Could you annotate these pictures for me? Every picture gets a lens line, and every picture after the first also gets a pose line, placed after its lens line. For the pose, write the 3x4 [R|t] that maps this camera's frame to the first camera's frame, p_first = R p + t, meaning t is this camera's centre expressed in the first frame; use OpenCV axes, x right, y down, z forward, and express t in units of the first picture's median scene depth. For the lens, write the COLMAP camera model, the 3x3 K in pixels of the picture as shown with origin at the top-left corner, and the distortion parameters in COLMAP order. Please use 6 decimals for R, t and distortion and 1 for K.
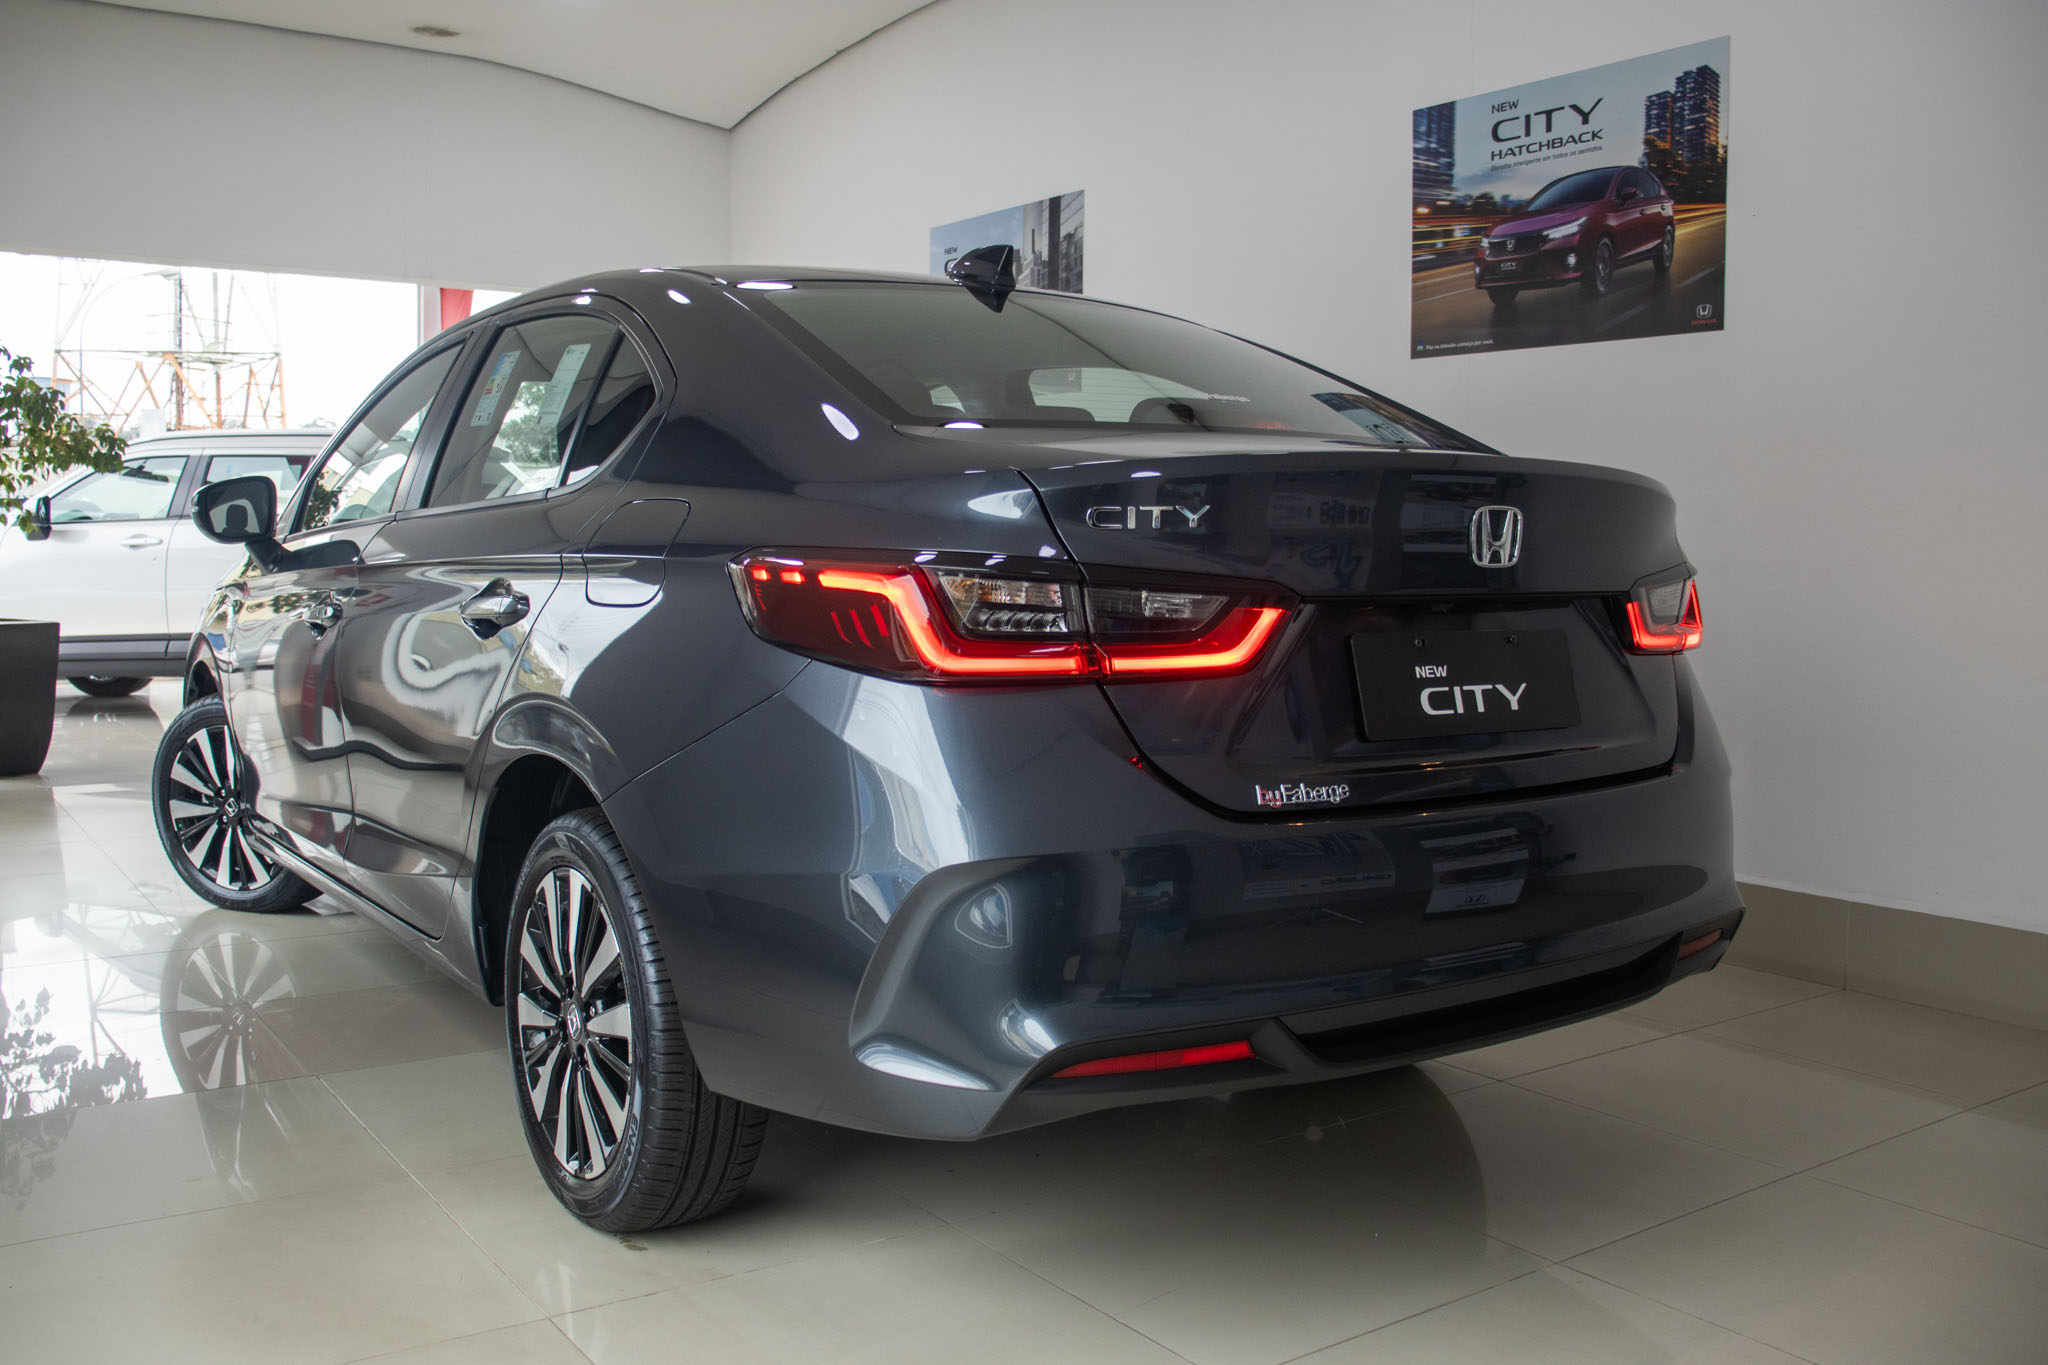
lens RADIAL K [[1818.0, 0, 1020.3], [0, 1818.0, 691.6], [0, 0, 1]] dist [-0.127748, 0.034137]
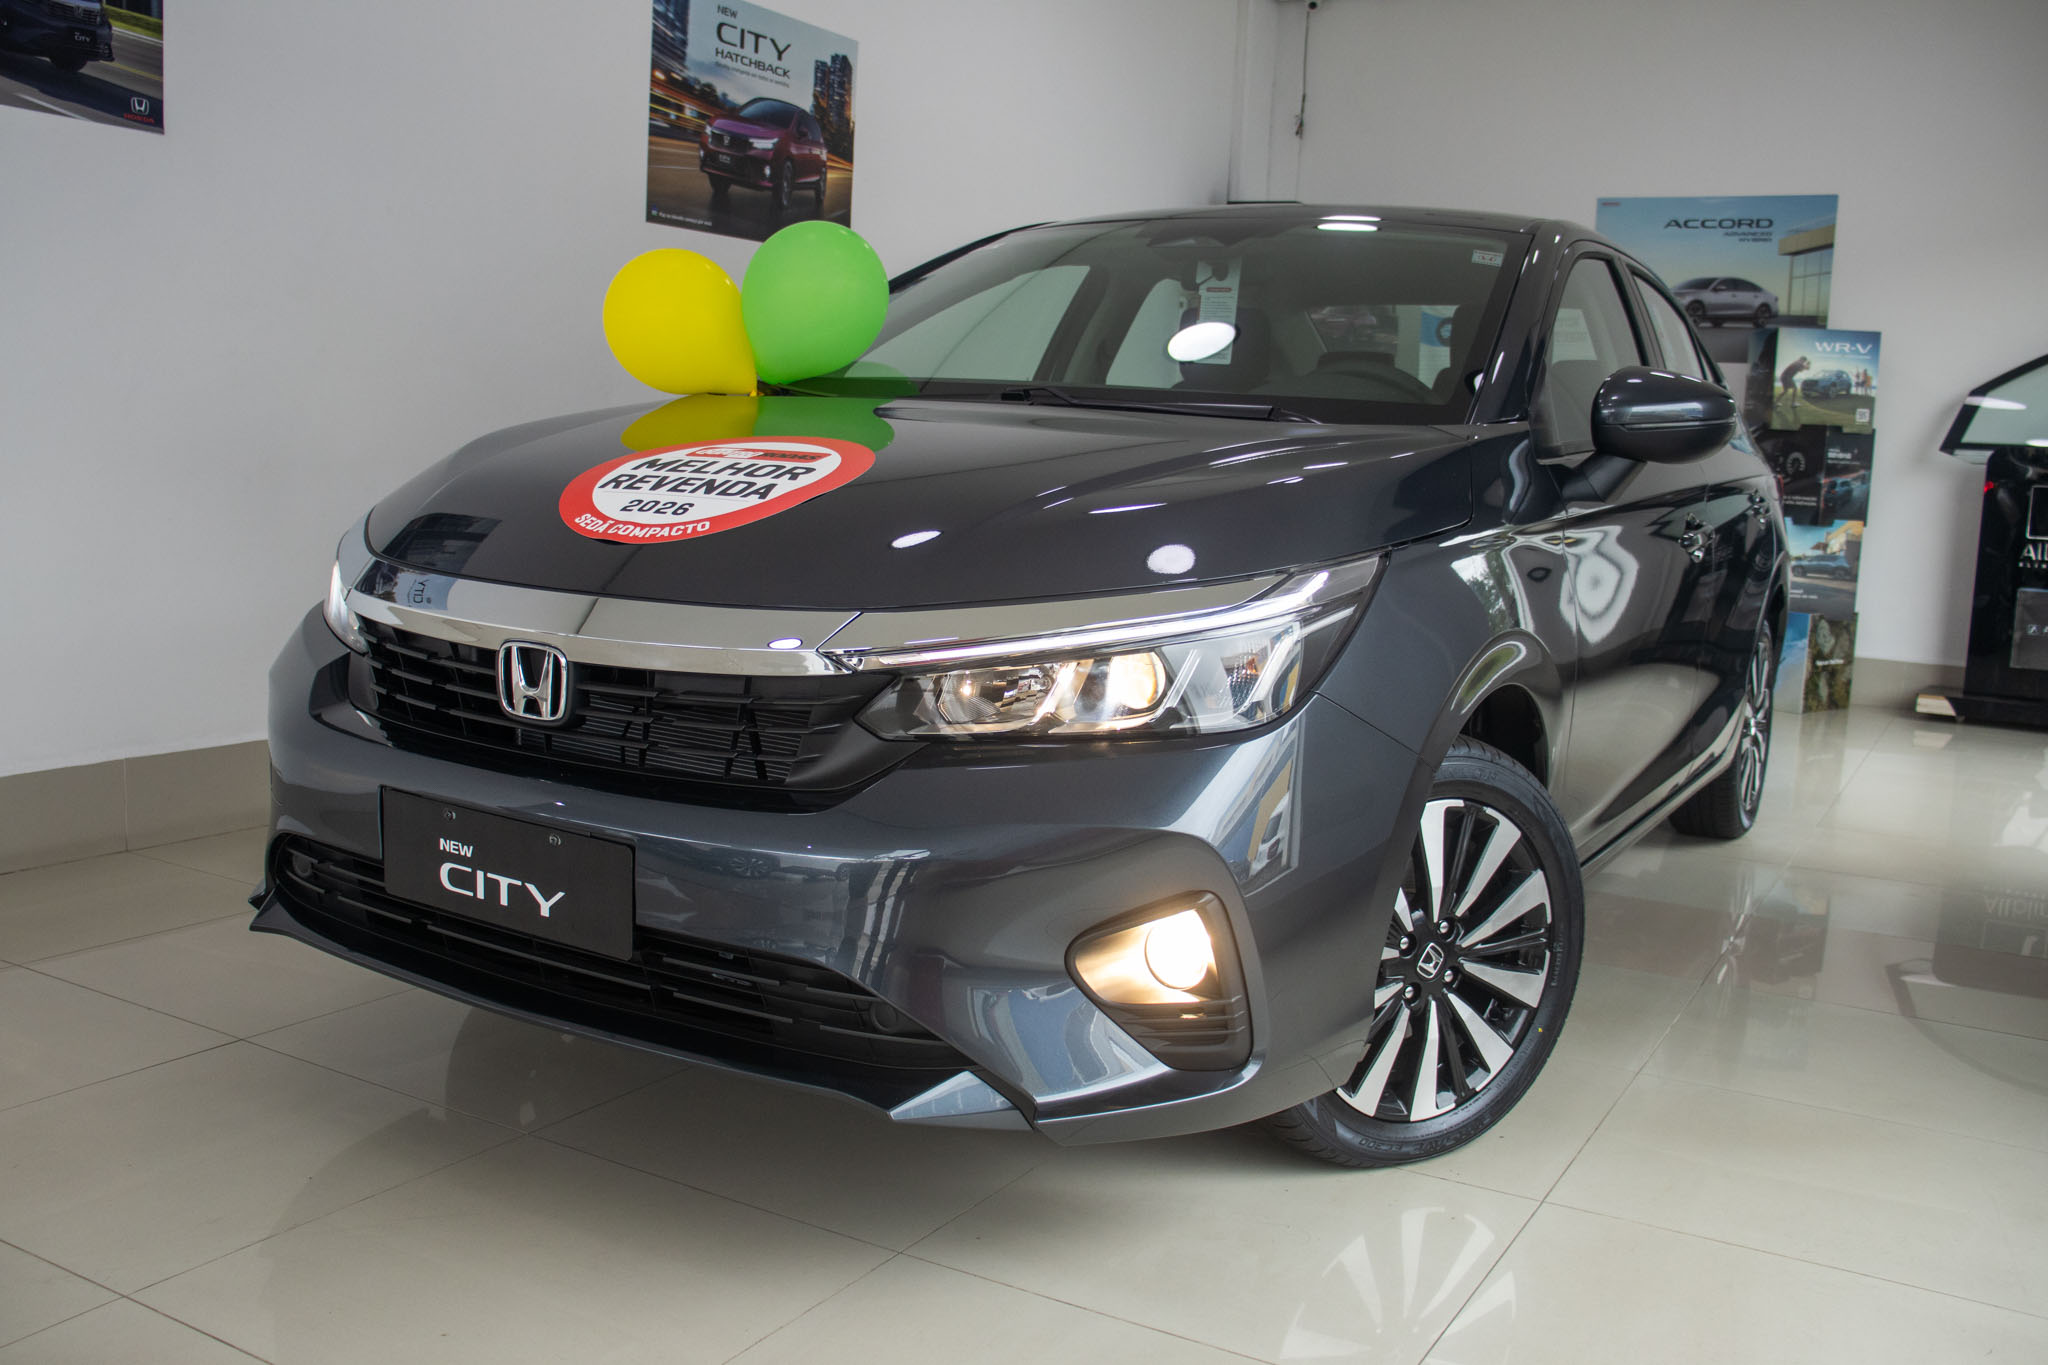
lens RADIAL K [[1818.0, 0, 1019.9], [0, 1818.0, 678.6], [0, 0, 1]] dist [-0.127748, 0.034137]
pose [[-0.435692, -0.149352, 0.887619, -0.852865], [0.024463, 0.983809, 0.177545, -0.115342], [-0.899763, 0.099069, -0.424984, 1.357767]]
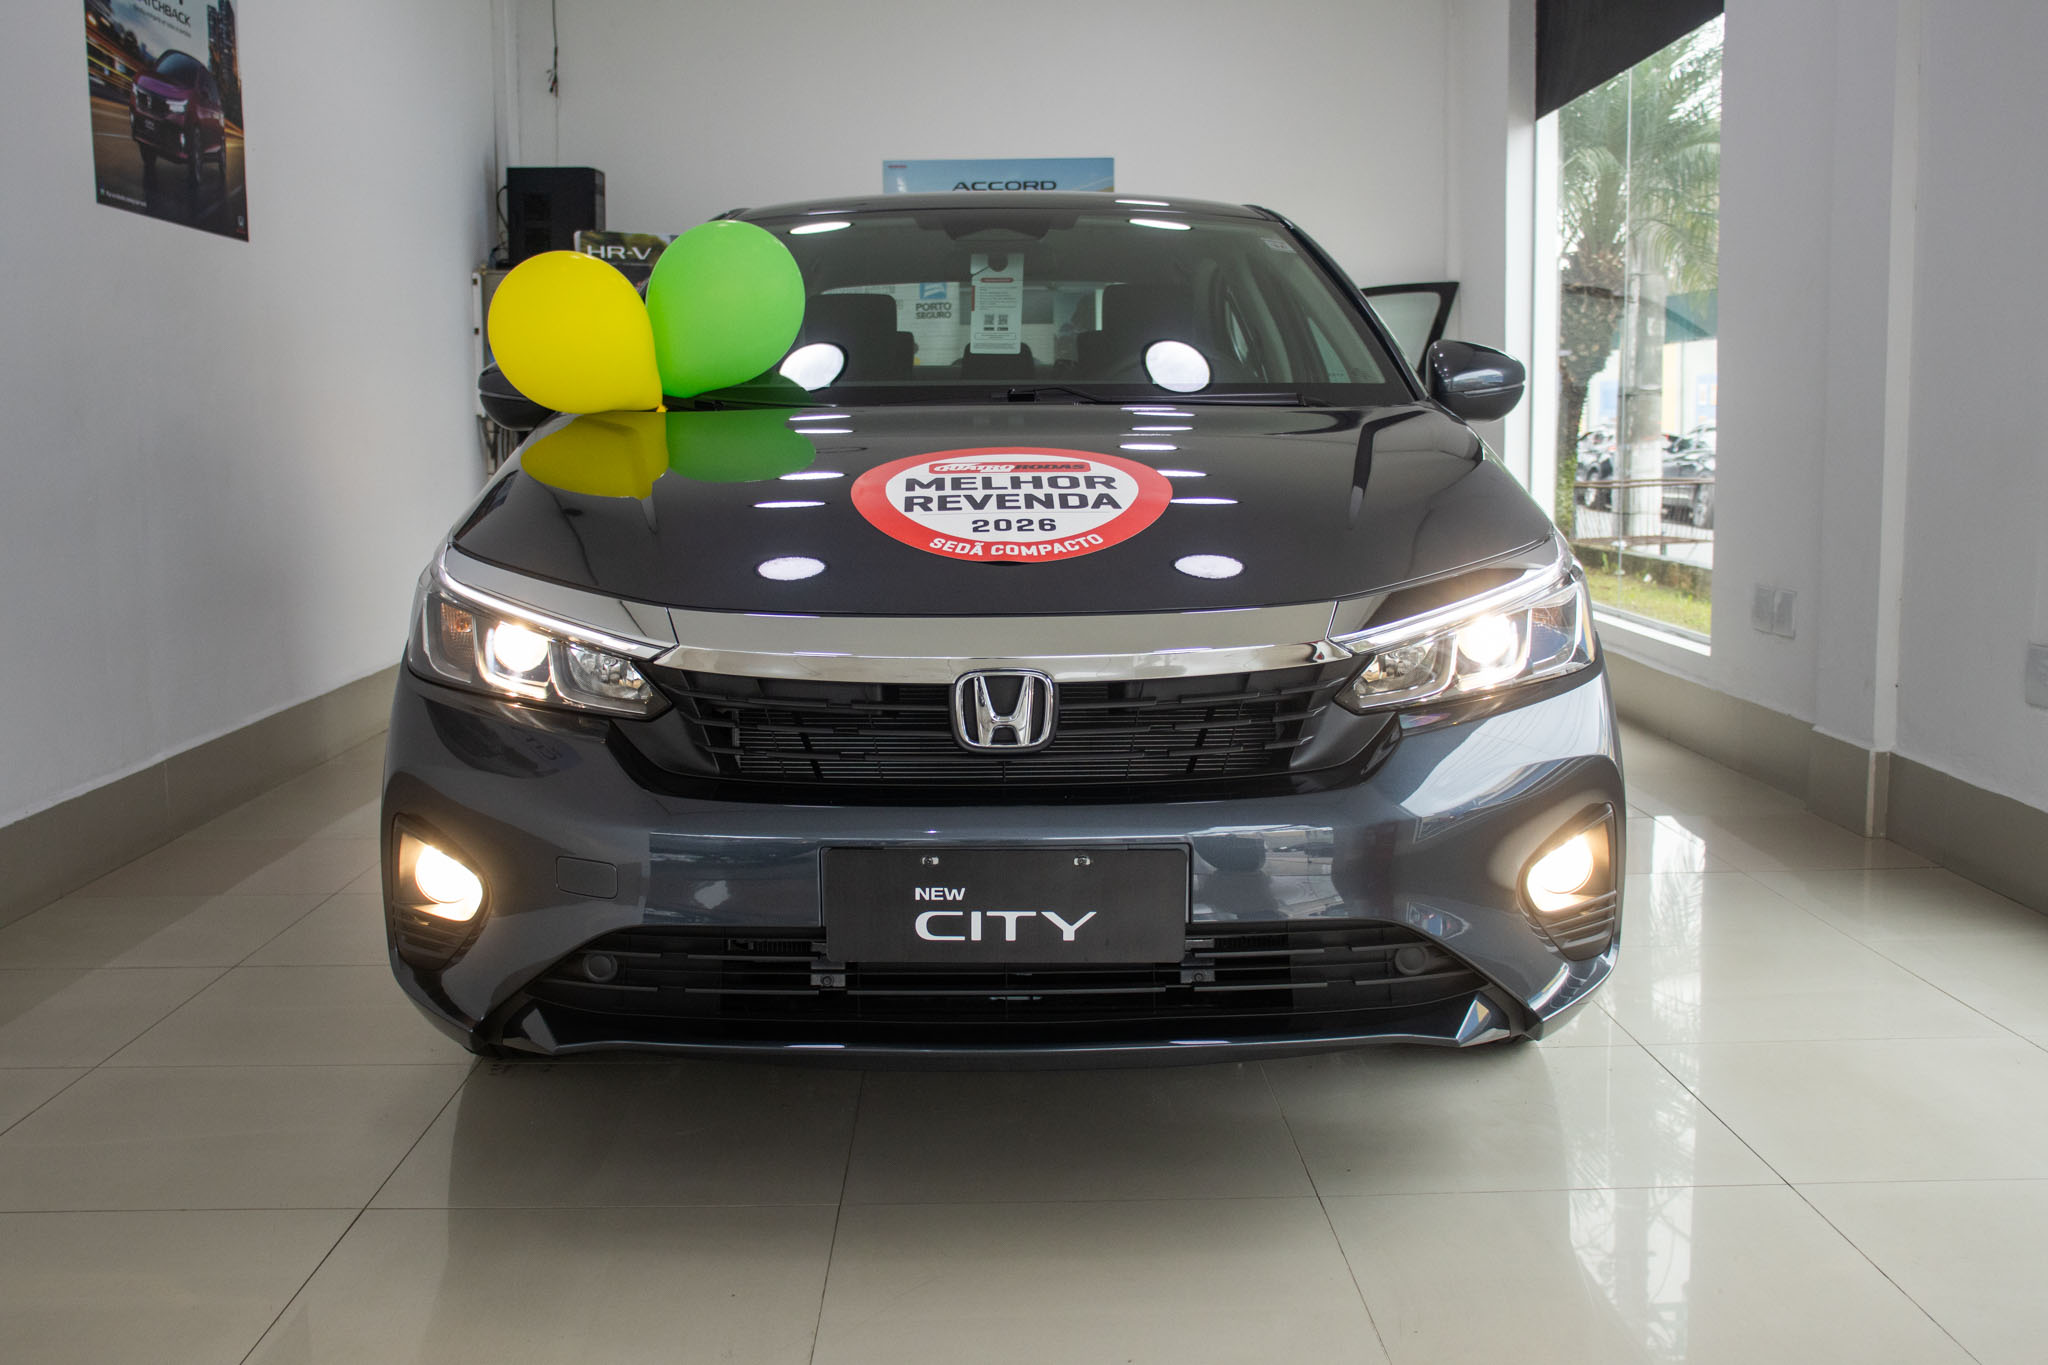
lens RADIAL K [[2000.8, 0, 1033.4], [0, 2000.8, 674.9], [0, 0, 1]] dist [-0.034405, 0.000000]
pose [[-0.841465, -0.064656, 0.536429, -0.675390], [0.050359, 0.979108, 0.197006, -0.141634], [-0.537960, 0.192787, -0.820629, 1.663109]]
